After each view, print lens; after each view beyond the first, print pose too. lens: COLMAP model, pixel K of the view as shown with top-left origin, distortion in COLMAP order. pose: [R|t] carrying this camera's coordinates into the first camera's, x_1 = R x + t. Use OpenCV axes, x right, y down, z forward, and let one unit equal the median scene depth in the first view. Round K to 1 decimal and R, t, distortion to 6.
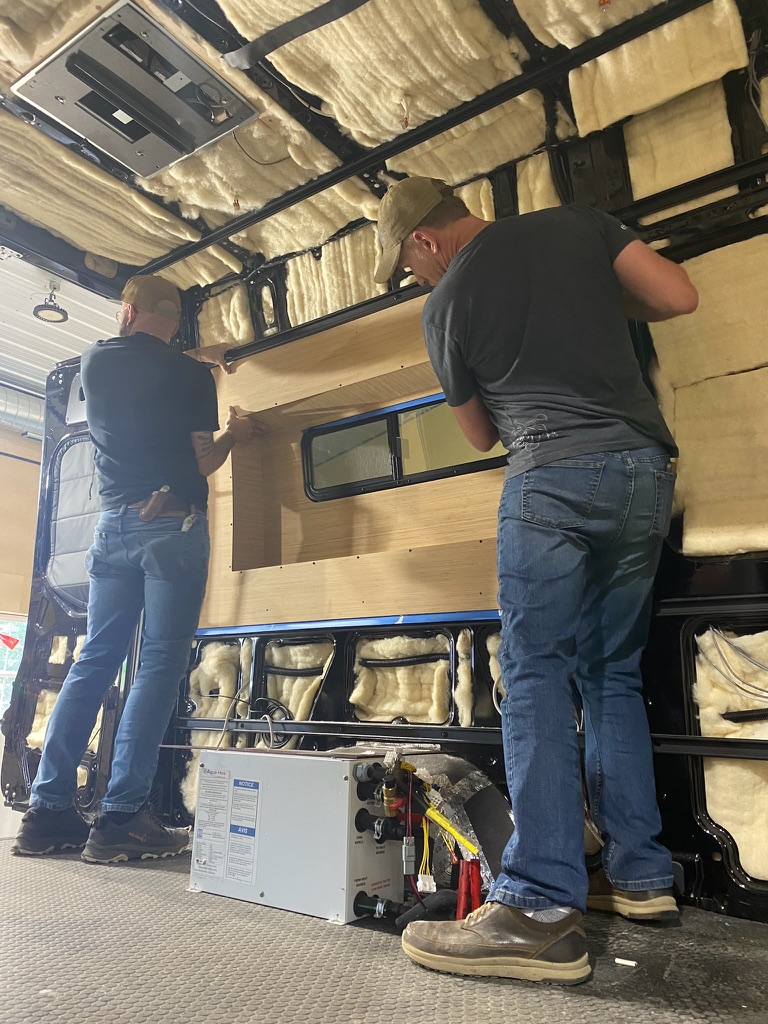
lens RADIAL K [[790.2, 0, 387.2], [0, 790.2, 506.6], [0, 0, 1]] dist [0.002856, -0.007921]
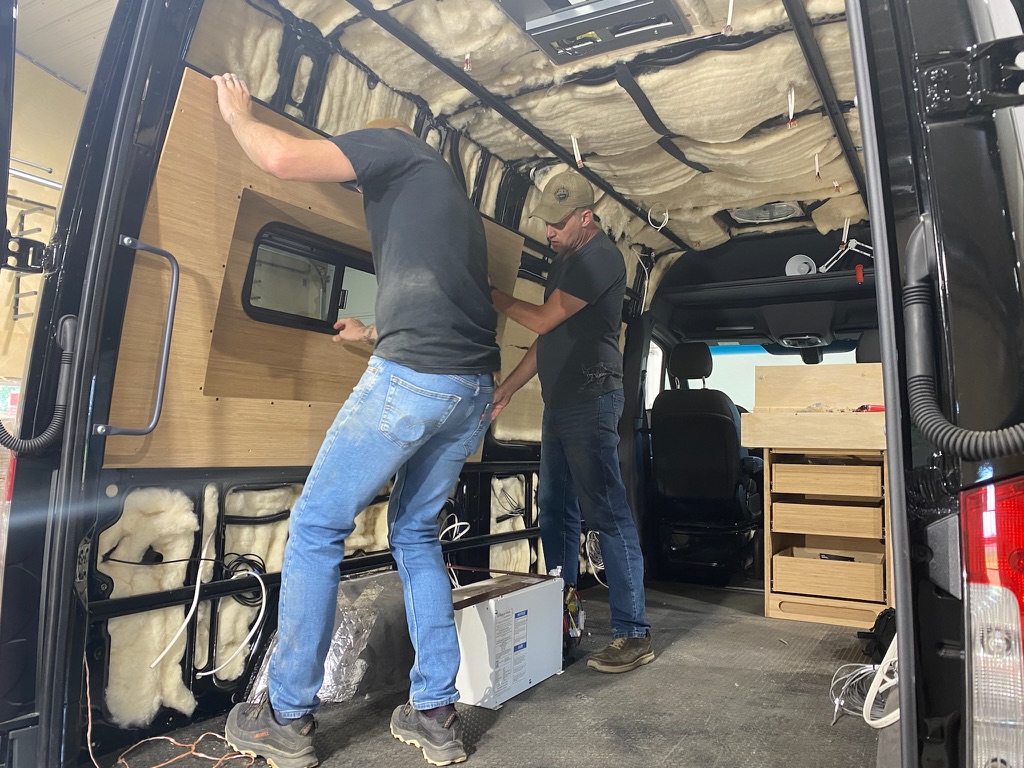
lens RADIAL K [[785.0, 0, 512.0], [0, 785.0, 384.0], [0, 0, 1]] dist [0.004437, -0.002837]
pose [[-0.138832, 0.055498, 0.988760, -1.074098], [-0.263048, 0.960496, -0.090846, 0.069532], [-0.954742, -0.272704, -0.118749, 0.900888]]
